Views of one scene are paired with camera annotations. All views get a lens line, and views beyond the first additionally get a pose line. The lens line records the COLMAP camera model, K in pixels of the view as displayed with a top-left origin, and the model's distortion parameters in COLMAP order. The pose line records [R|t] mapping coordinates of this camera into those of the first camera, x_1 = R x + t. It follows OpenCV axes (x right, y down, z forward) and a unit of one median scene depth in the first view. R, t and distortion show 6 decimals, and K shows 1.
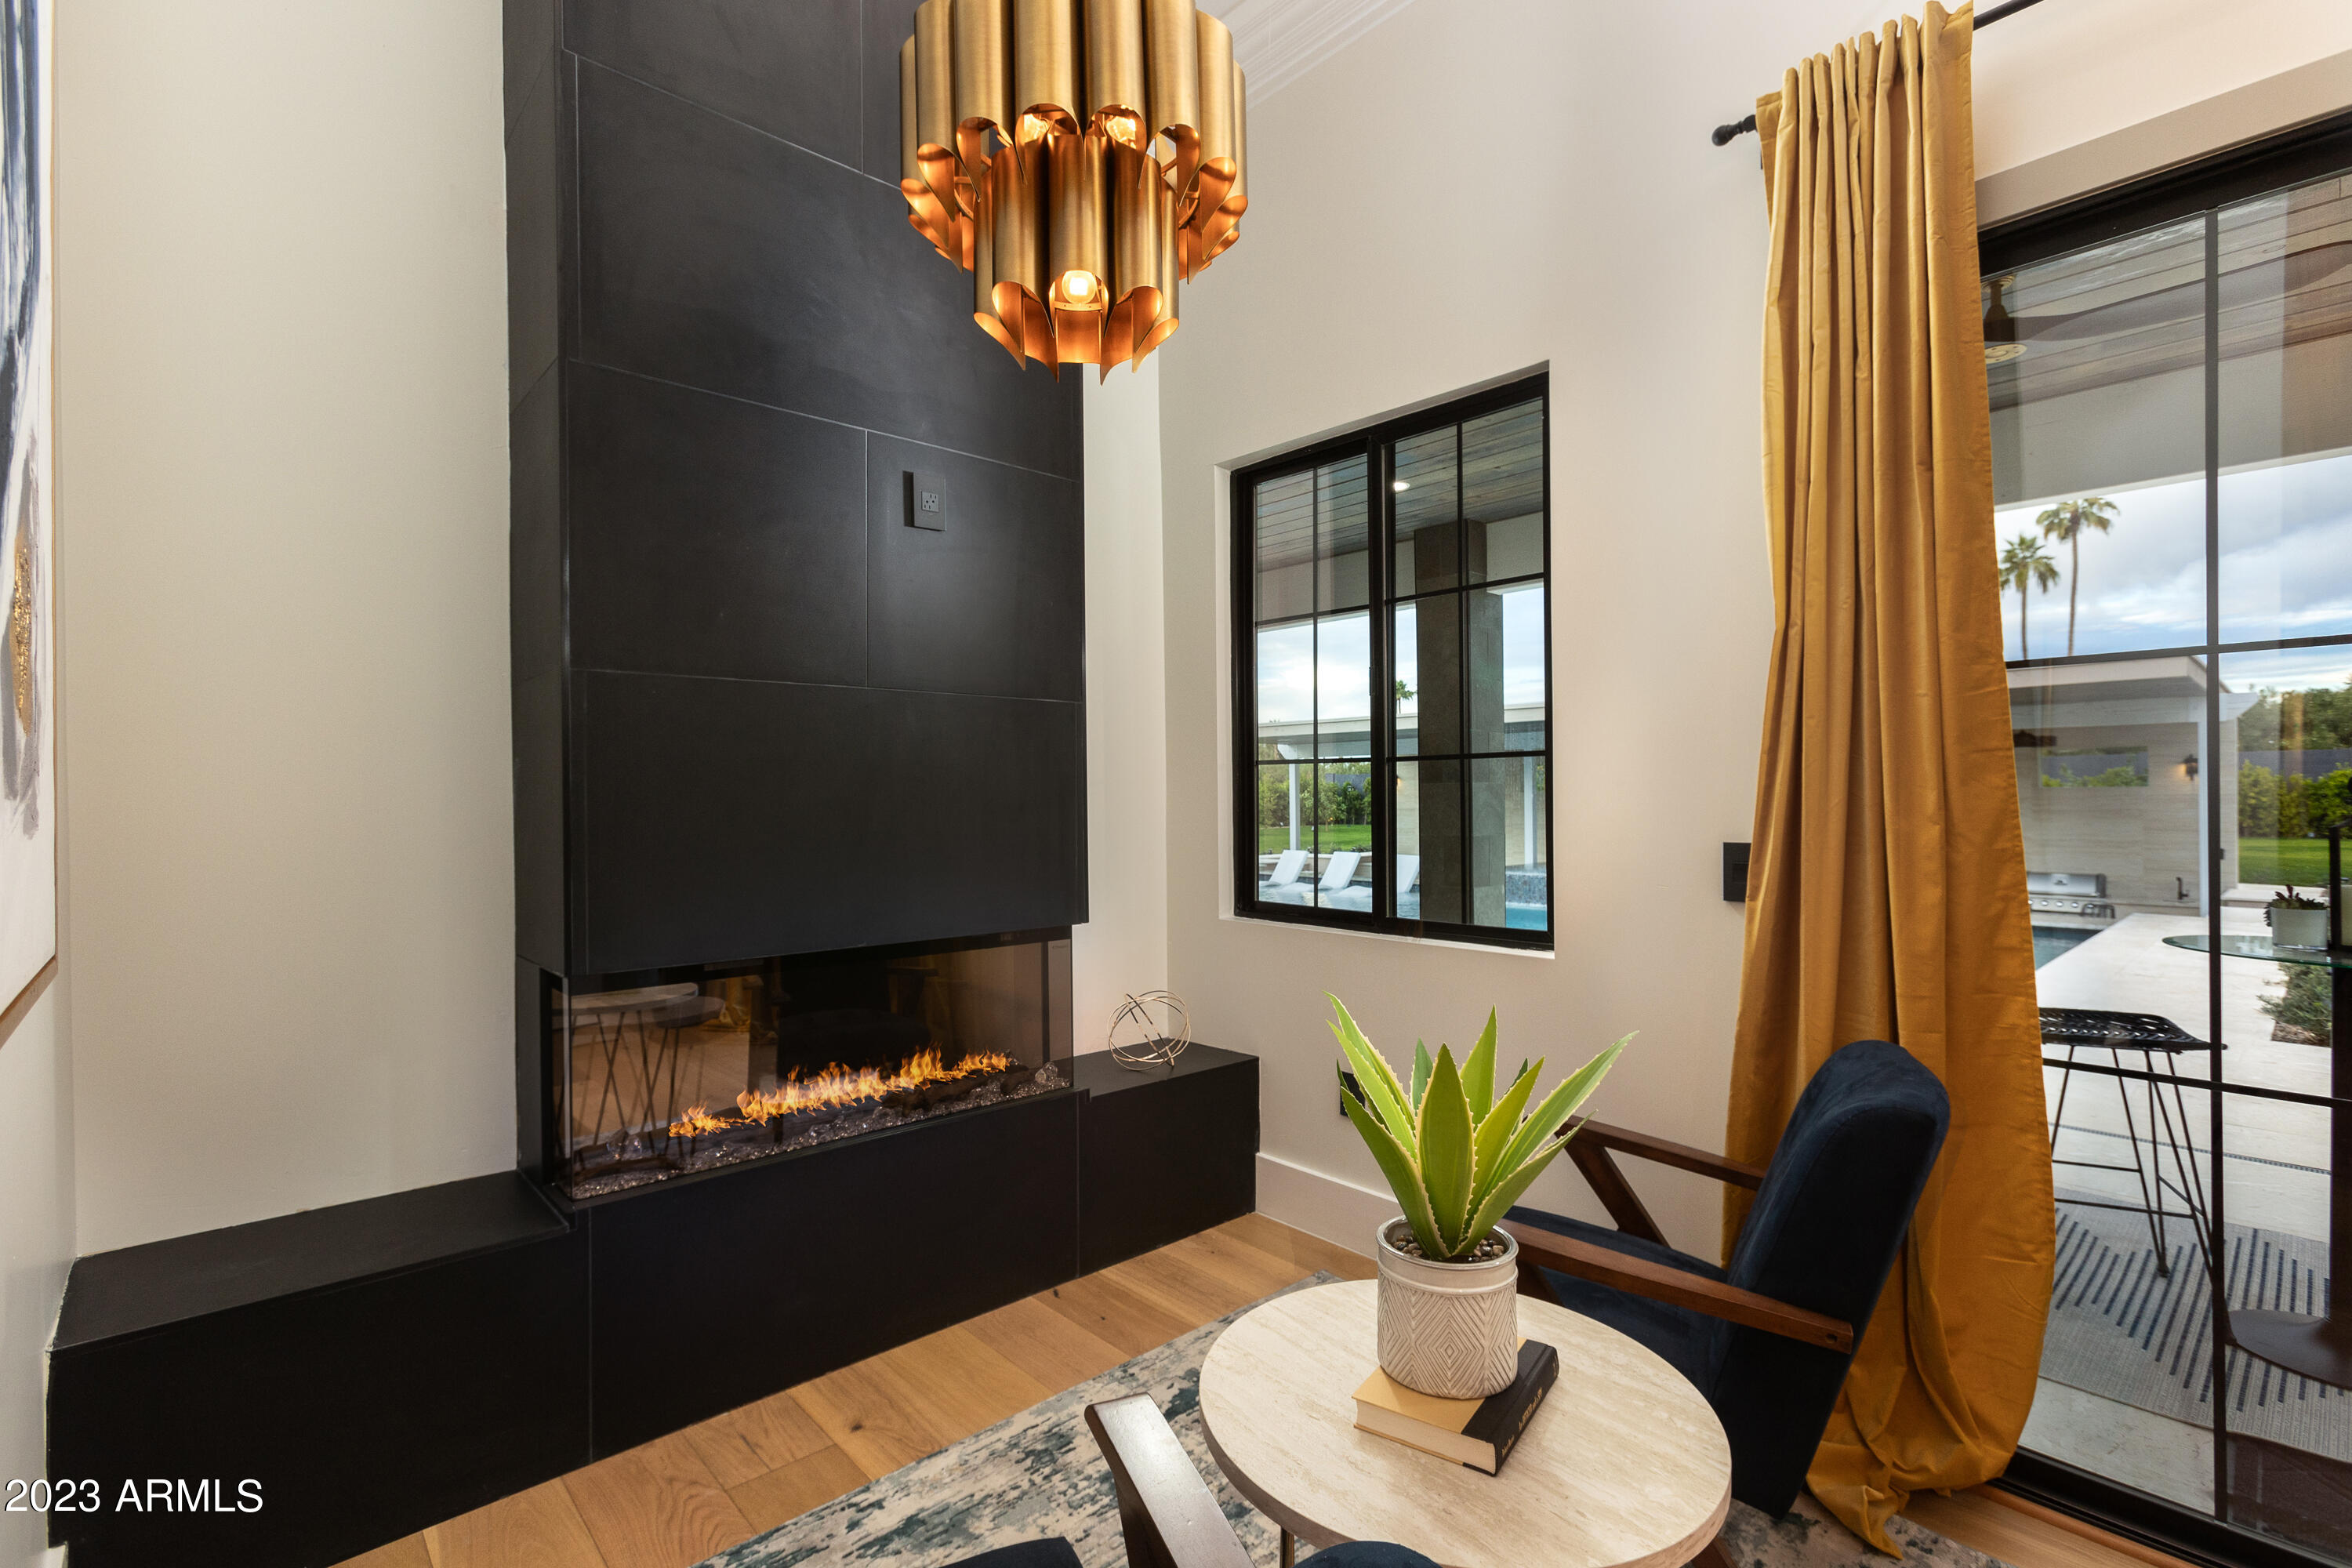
lens RADIAL K [[1136.2, 0, 1099.4], [0, 1136.2, 808.5], [0, 0, 1]] dist [0.000320, -0.000237]
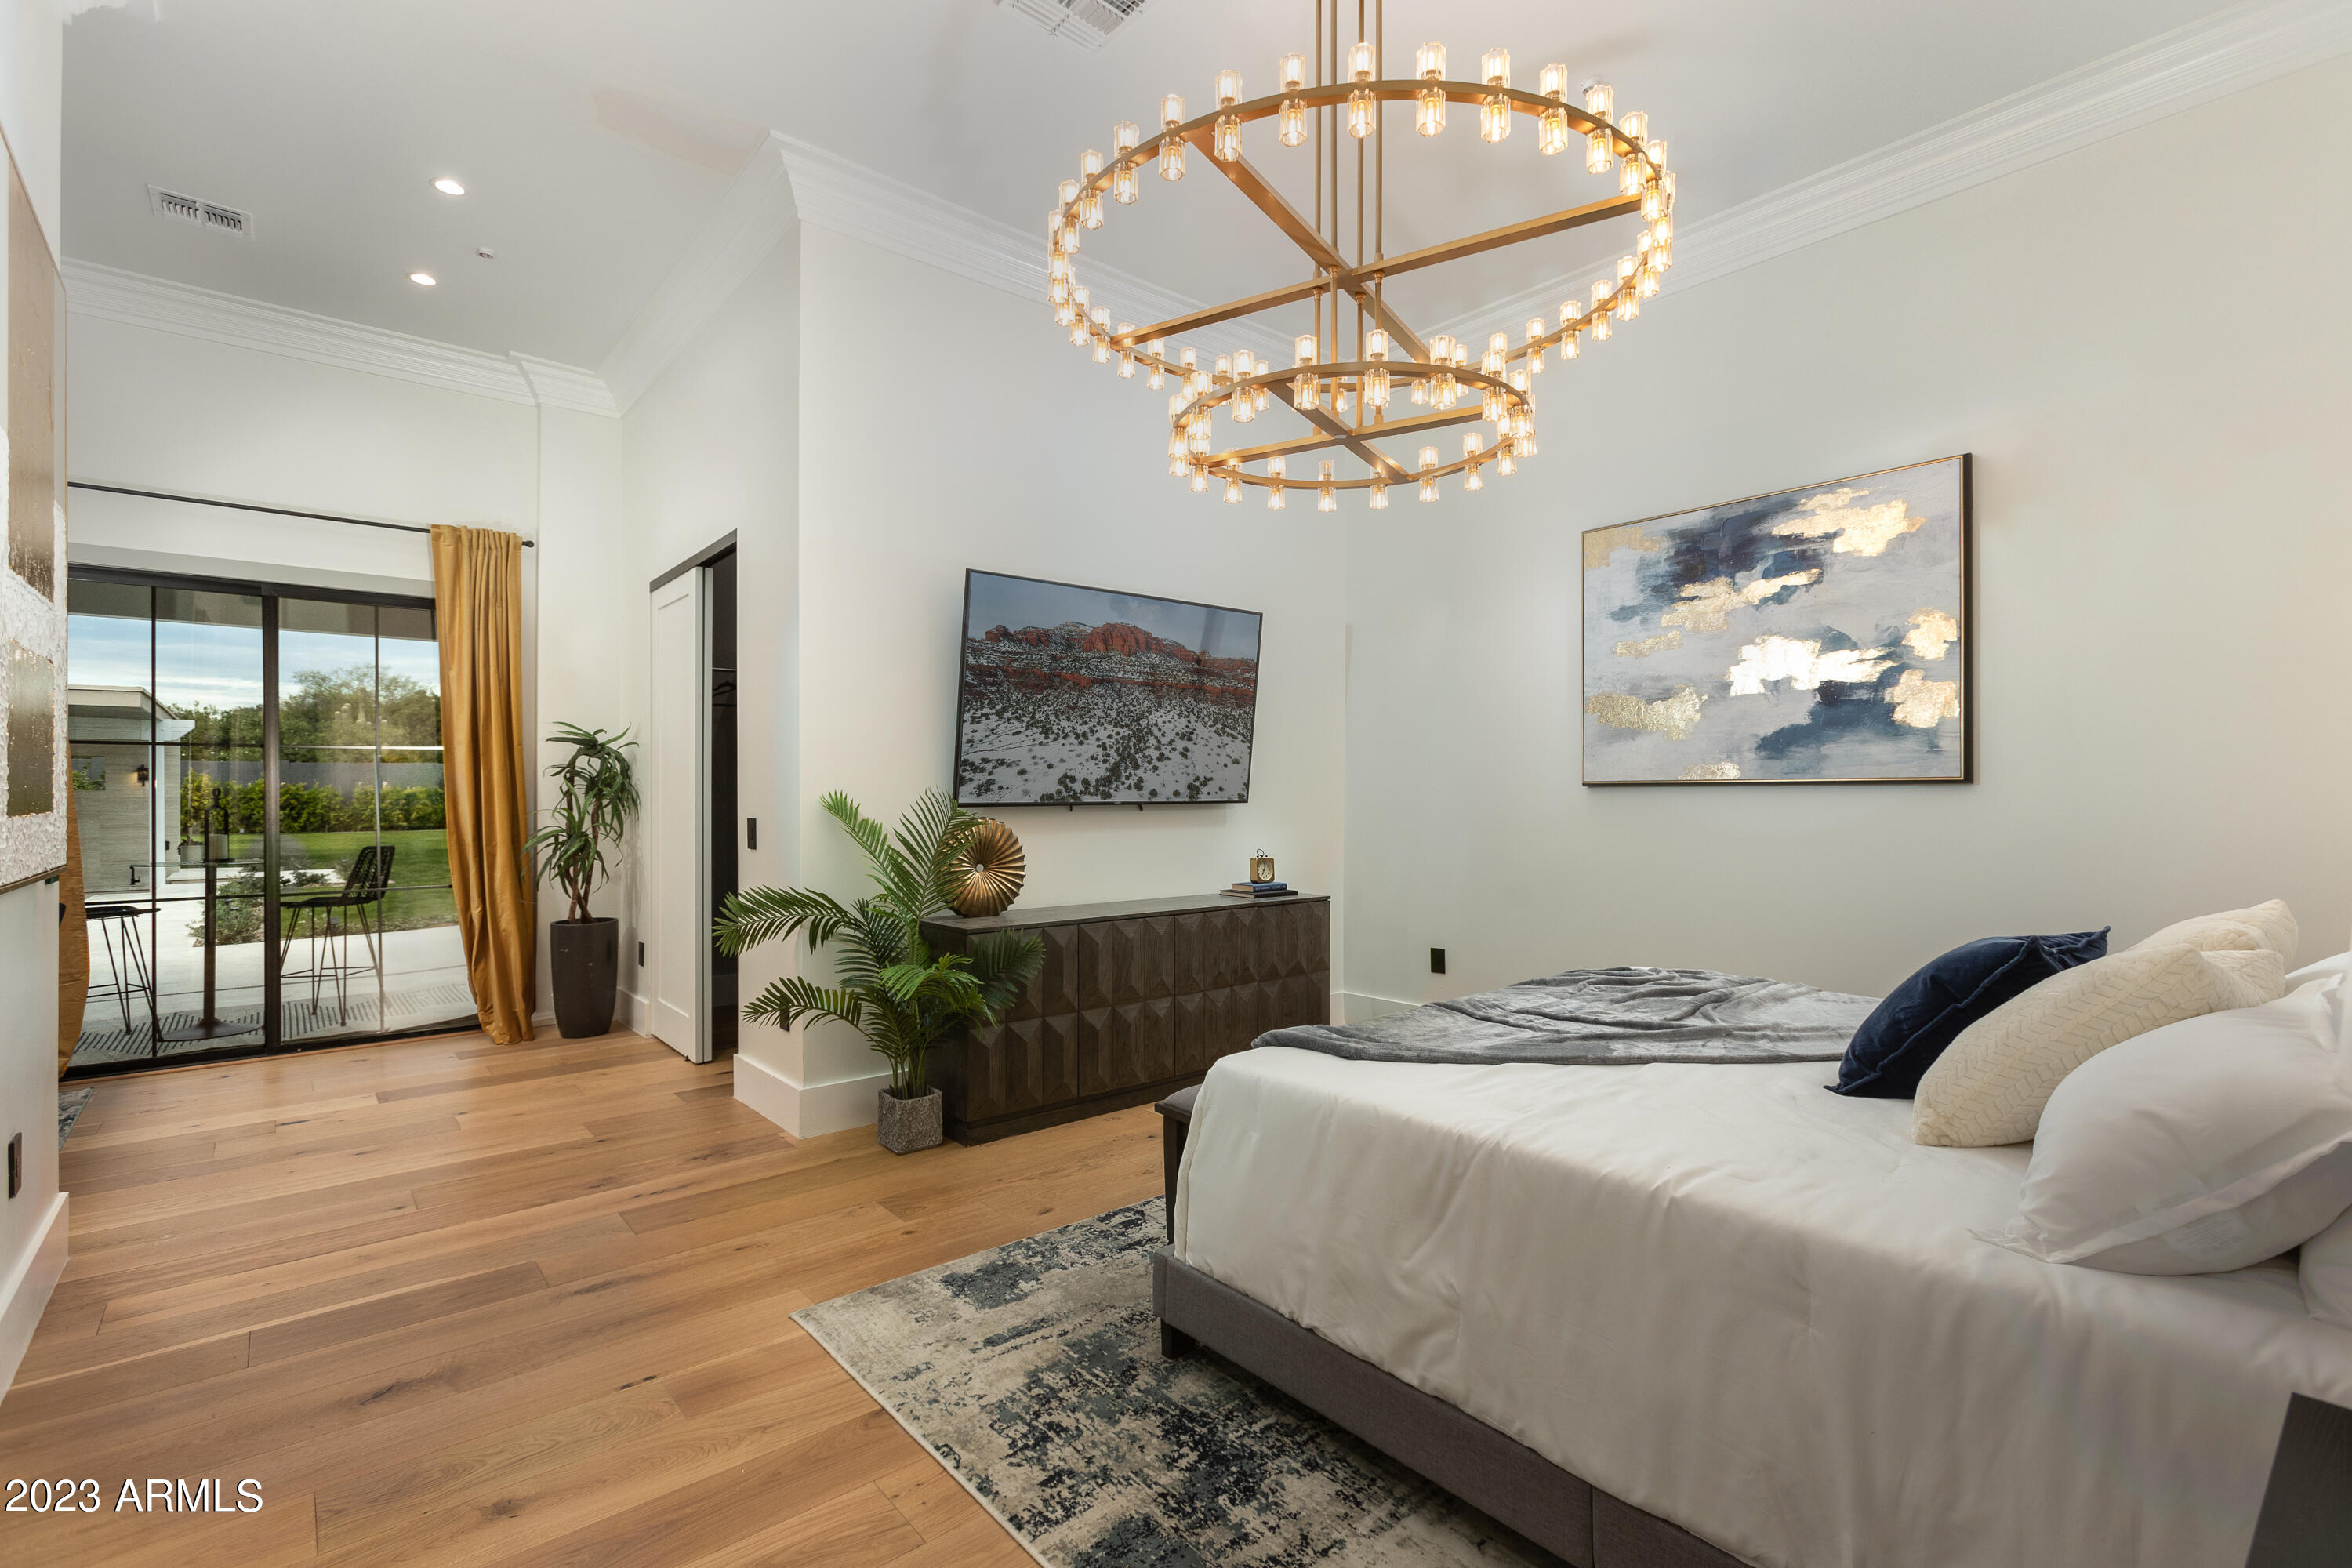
lens RADIAL K [[1049.9, 0, 1163.1], [0, 1049.9, 779.7], [0, 0, 1]] dist [0.003029, 0.000762]
pose [[0.035924, 0.017698, 0.999198, -0.265361], [0.012557, 0.999756, -0.018160, 0.005868], [-0.999276, 0.013200, 0.035693, -0.276216]]
